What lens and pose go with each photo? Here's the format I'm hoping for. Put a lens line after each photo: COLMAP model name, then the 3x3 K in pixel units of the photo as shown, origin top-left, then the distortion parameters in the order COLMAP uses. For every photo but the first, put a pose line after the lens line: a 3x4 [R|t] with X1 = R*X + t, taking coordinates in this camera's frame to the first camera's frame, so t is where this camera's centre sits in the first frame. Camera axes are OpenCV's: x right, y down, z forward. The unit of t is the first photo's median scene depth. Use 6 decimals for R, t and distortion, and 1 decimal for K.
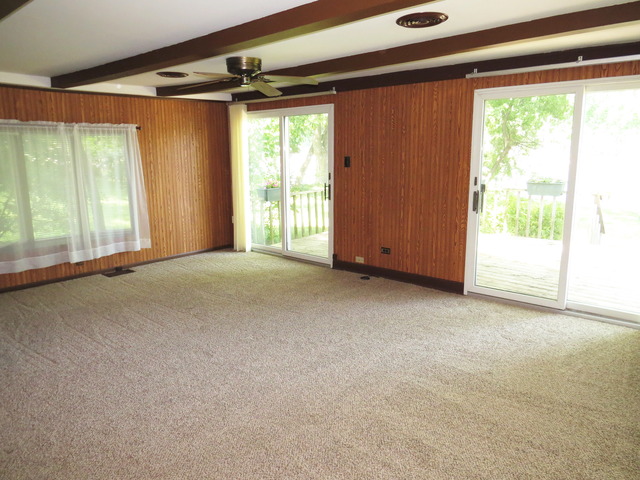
lens RADIAL K [[469.3, 0, 323.7], [0, 469.3, 239.3], [0, 0, 1]] dist [-0.010970, -0.003305]
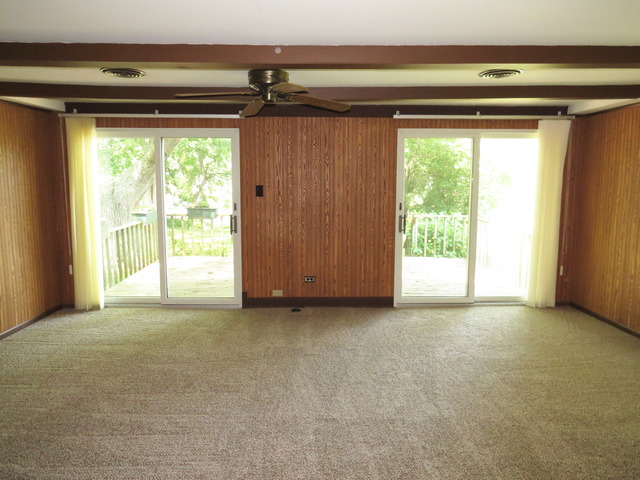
lens RADIAL K [[469.3, 0, 323.7], [0, 469.3, 239.3], [0, 0, 1]] dist [-0.010970, -0.003305]
pose [[0.732802, -0.072101, 0.676611, -0.548053], [0.118127, 0.992751, -0.022148, -0.036427], [-0.670110, 0.096156, 0.736007, 0.255262]]
